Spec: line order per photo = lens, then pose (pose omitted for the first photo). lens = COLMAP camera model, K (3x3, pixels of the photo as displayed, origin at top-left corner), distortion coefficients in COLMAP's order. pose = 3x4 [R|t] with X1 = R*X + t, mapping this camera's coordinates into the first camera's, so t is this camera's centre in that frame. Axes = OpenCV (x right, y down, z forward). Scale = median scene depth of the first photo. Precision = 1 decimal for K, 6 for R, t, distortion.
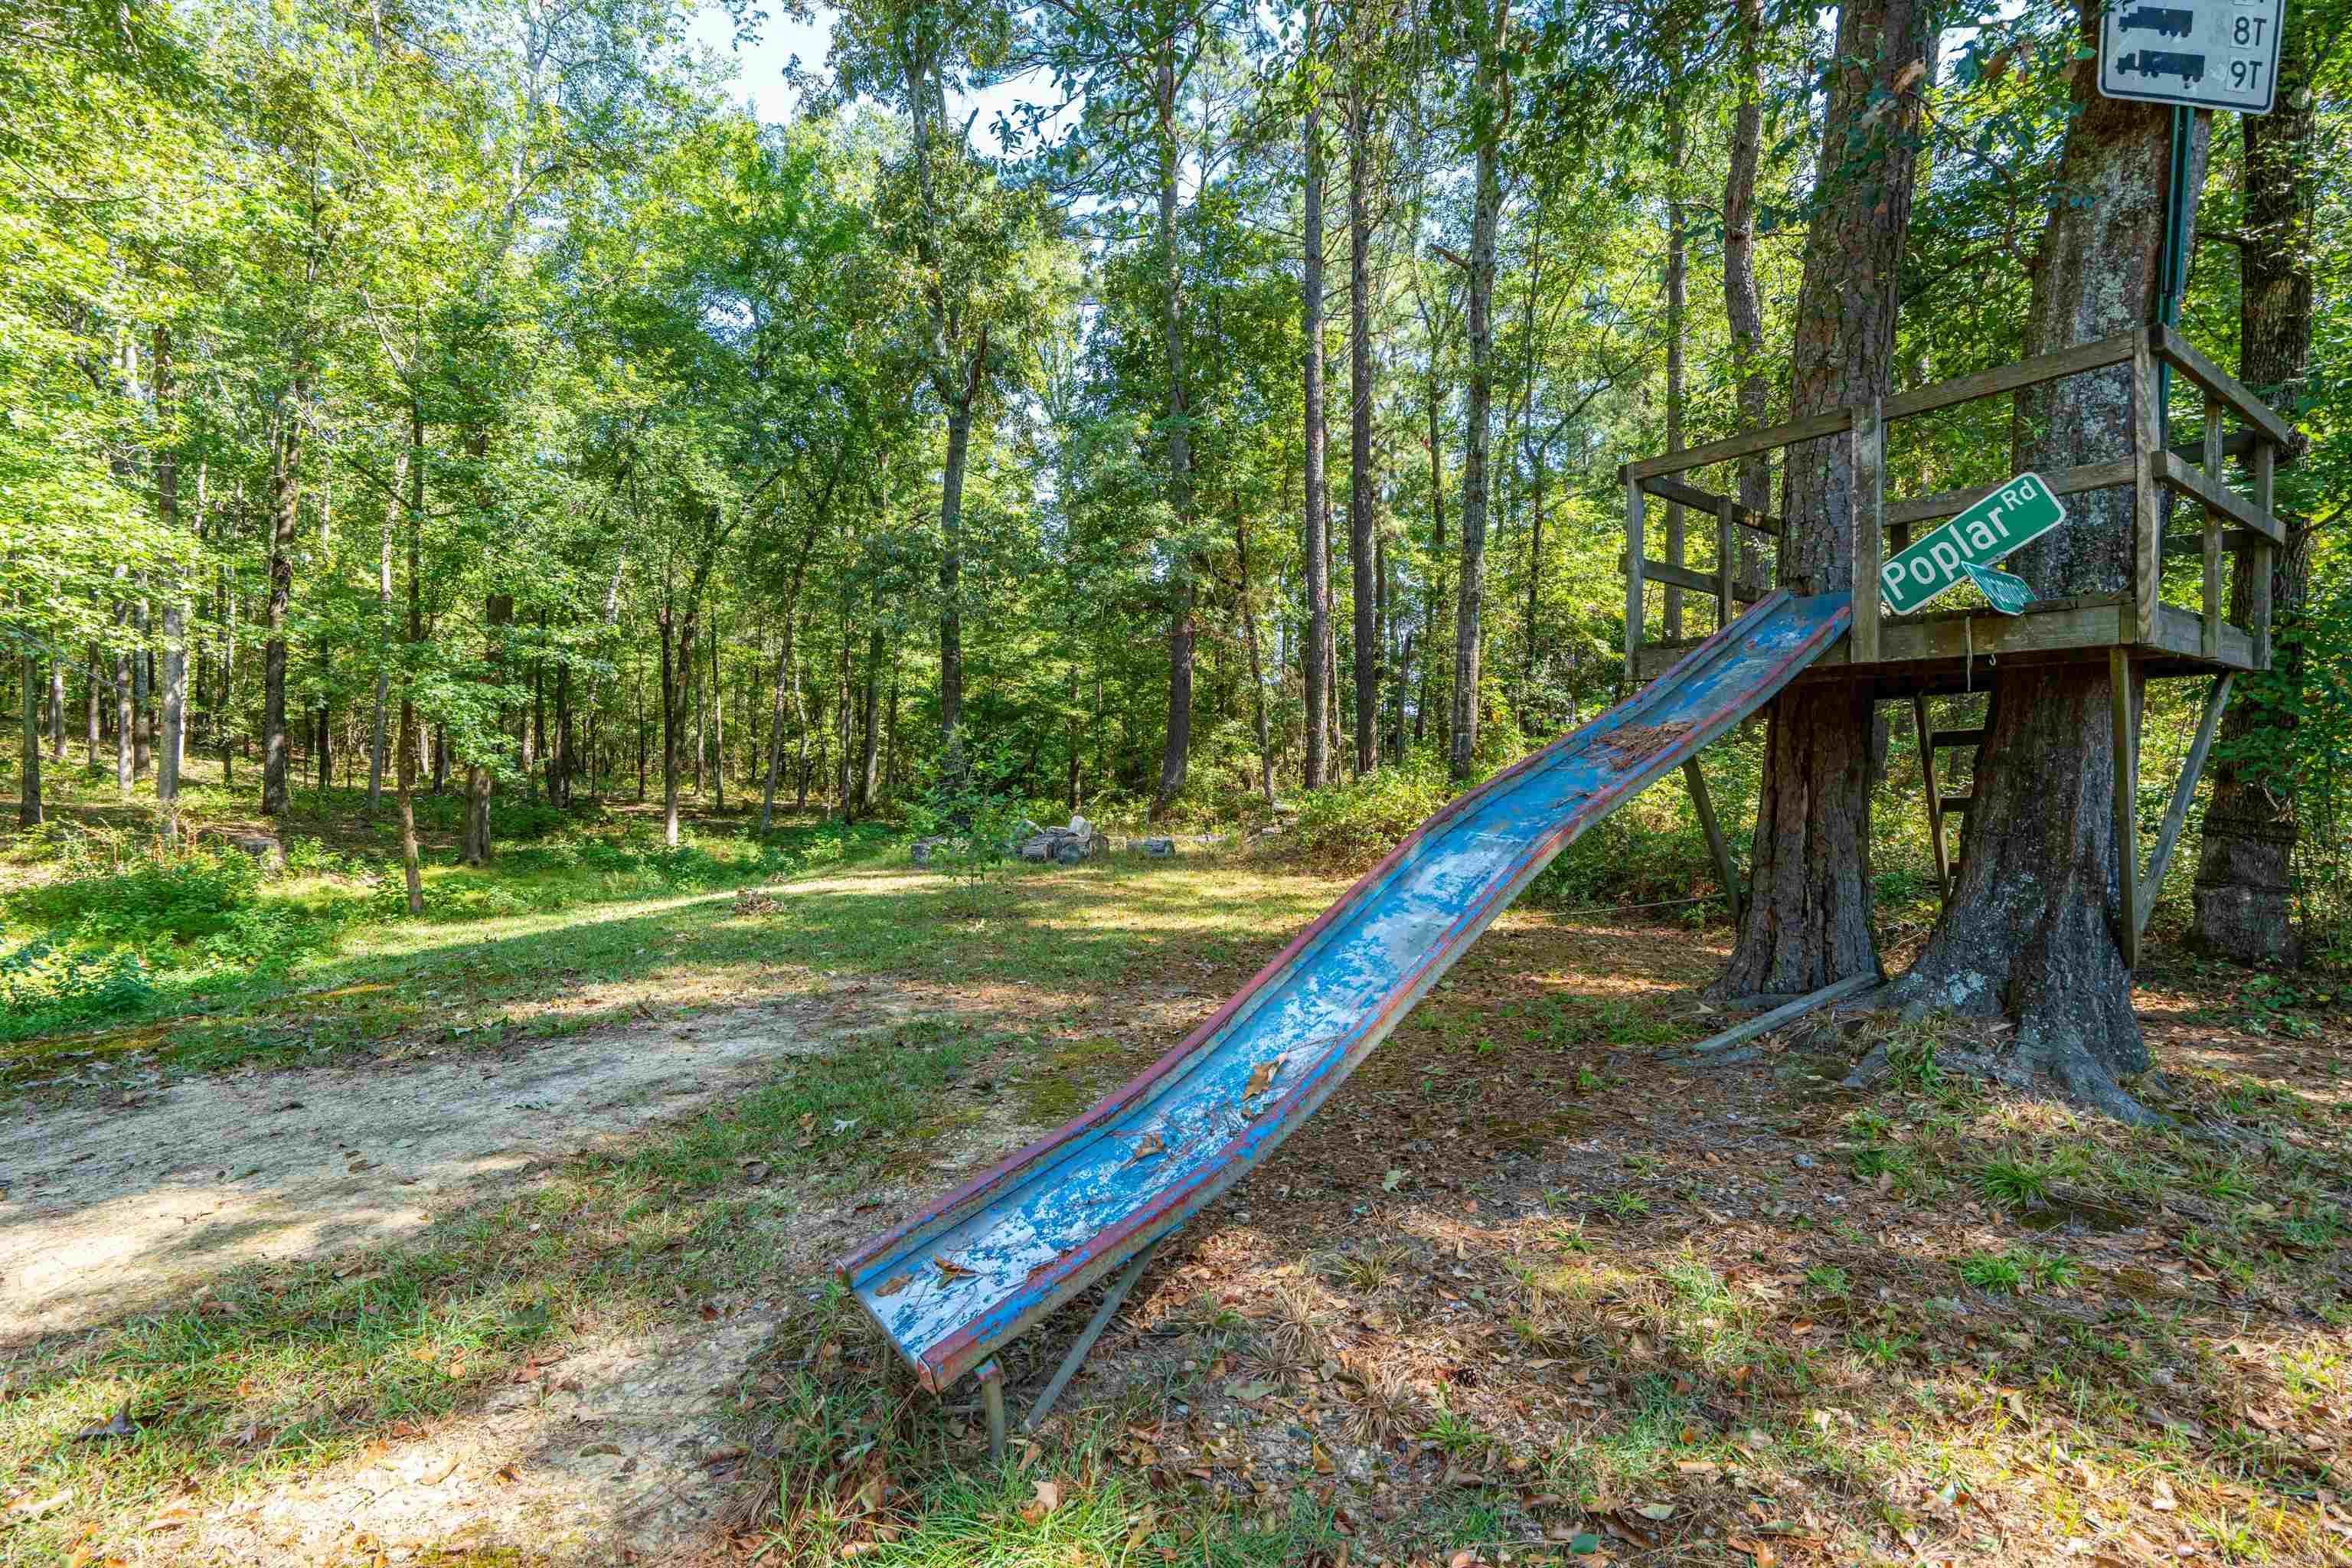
lens RADIAL K [[1052.6, 0, 1174.3], [0, 1052.6, 785.0], [0, 0, 1]] dist [-0.001818, 0.000430]
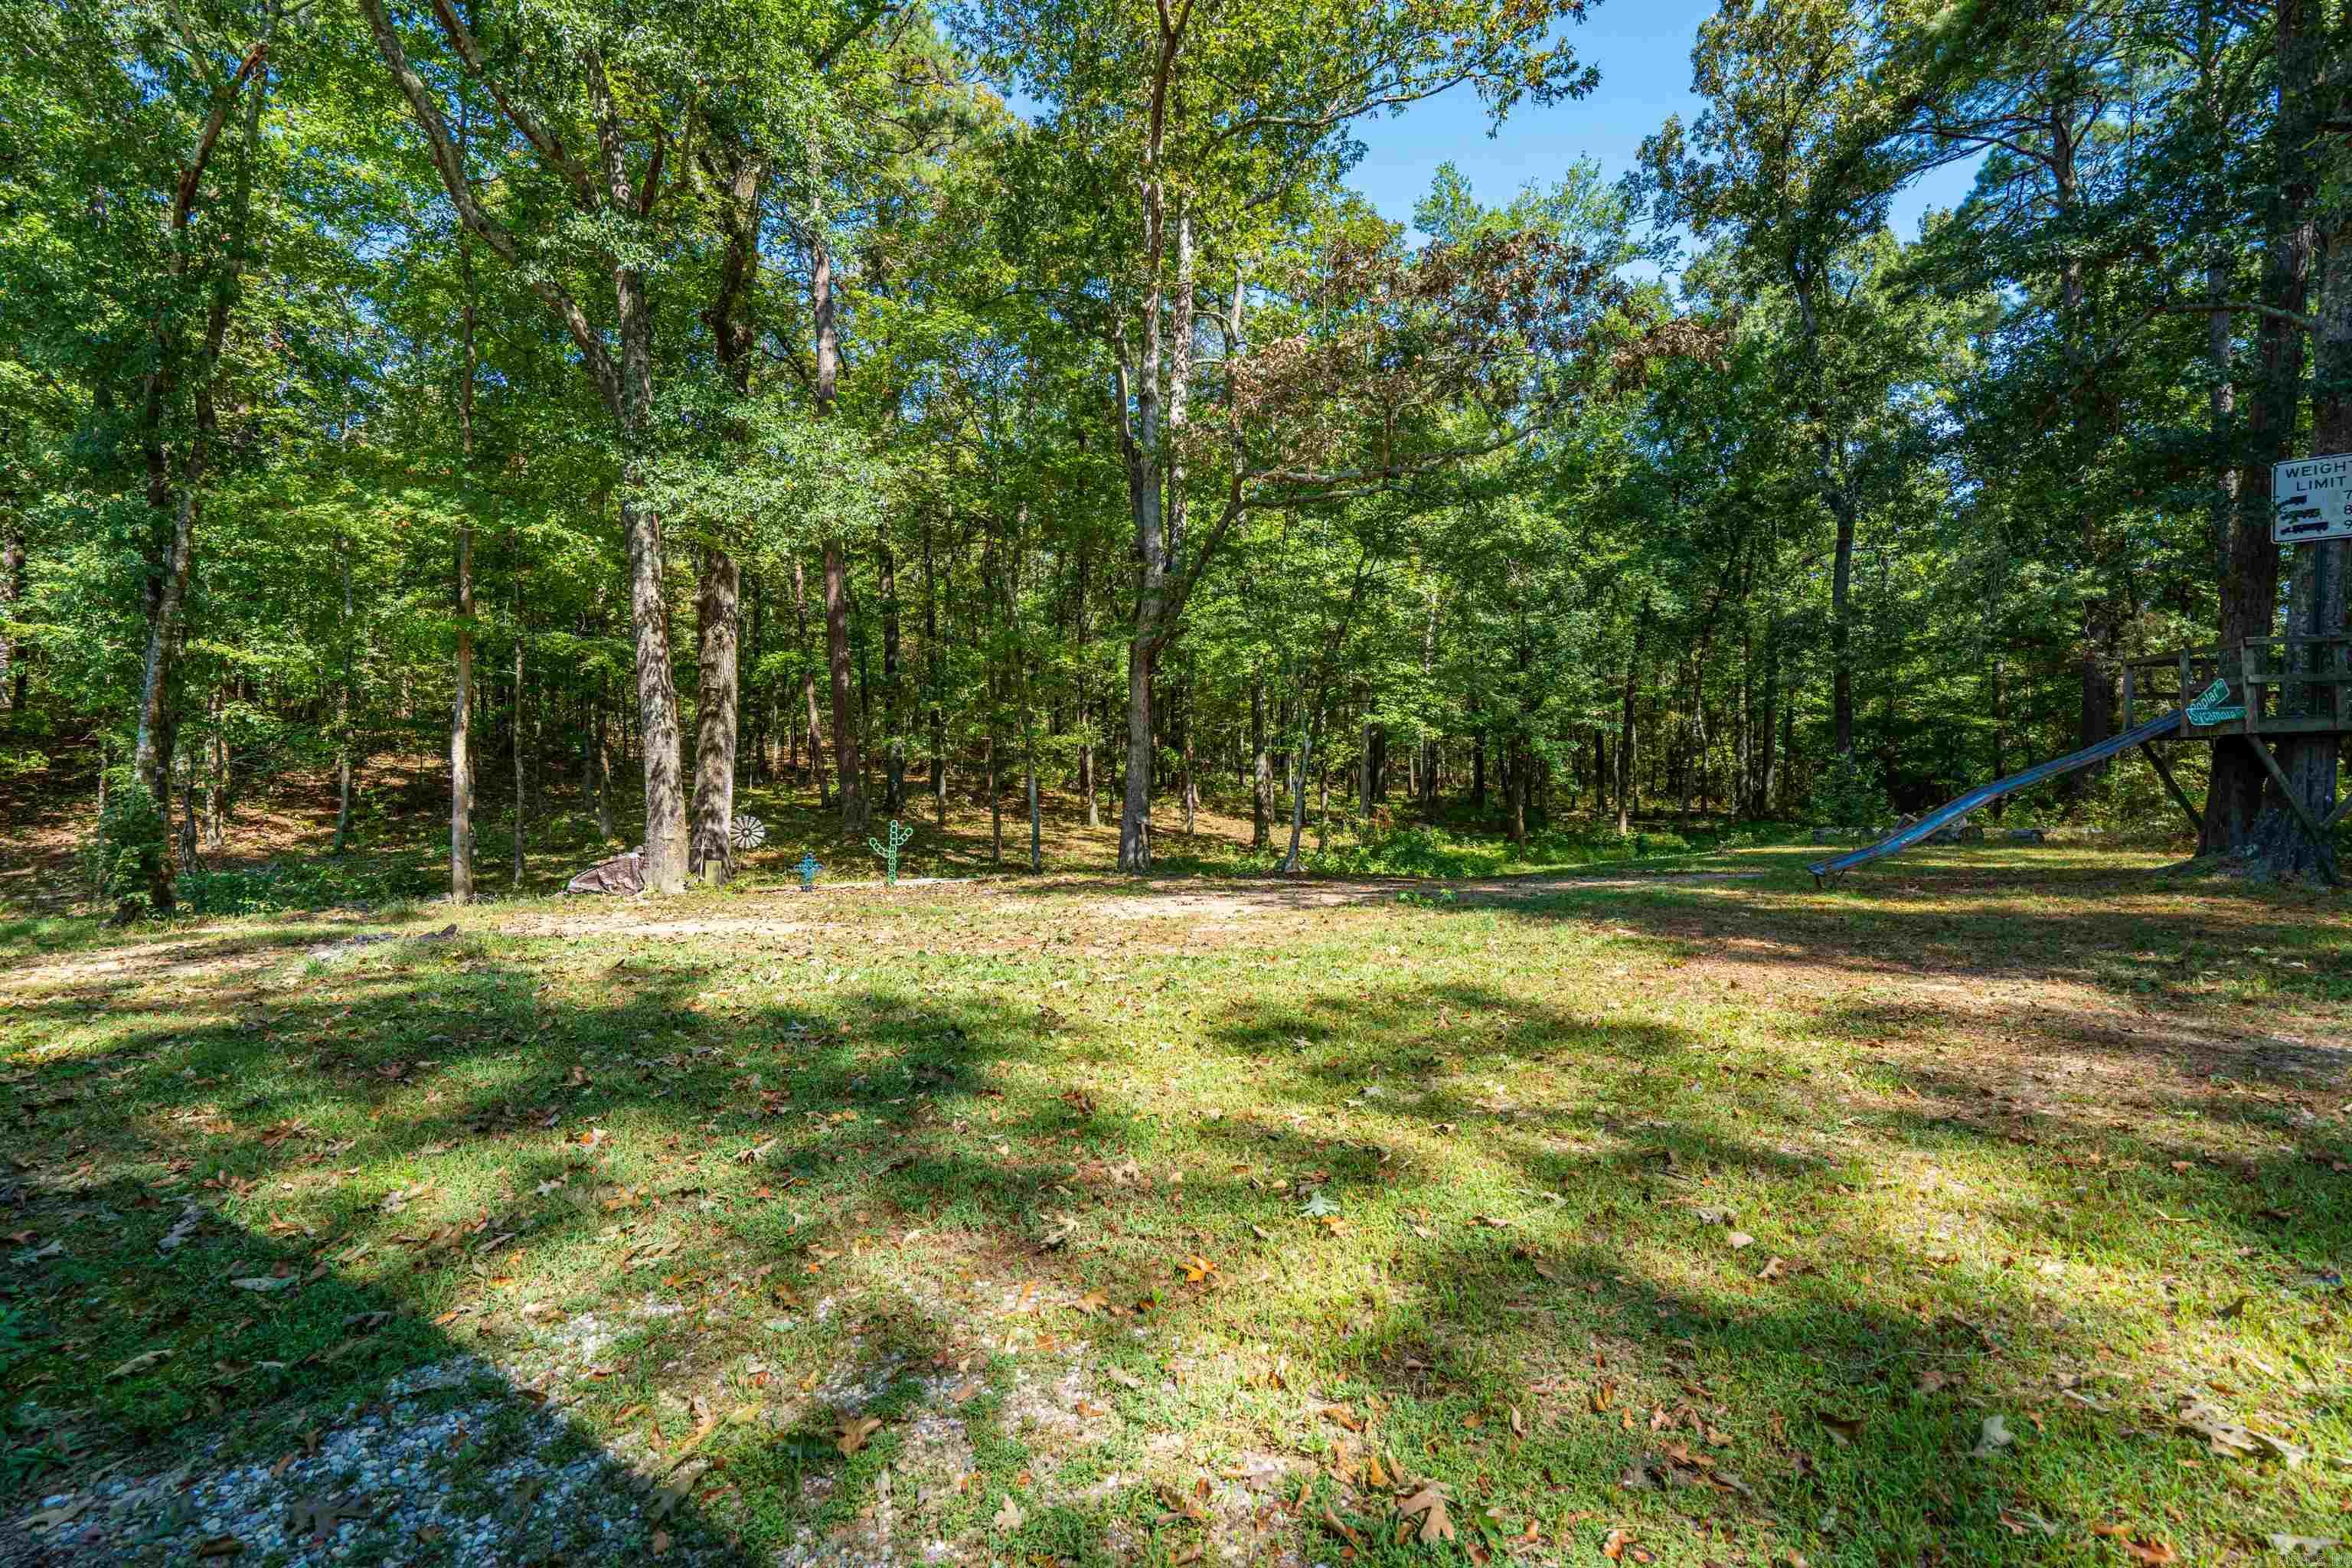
lens RADIAL K [[1052.6, 0, 1172.3], [0, 1052.6, 788.3], [0, 0, 1]] dist [-0.001818, 0.000430]
pose [[0.705215, -0.017488, -0.708778, 0.139141], [0.010801, 0.999845, -0.013923, 0.005353], [0.708911, 0.002163, 0.705295, -0.573640]]
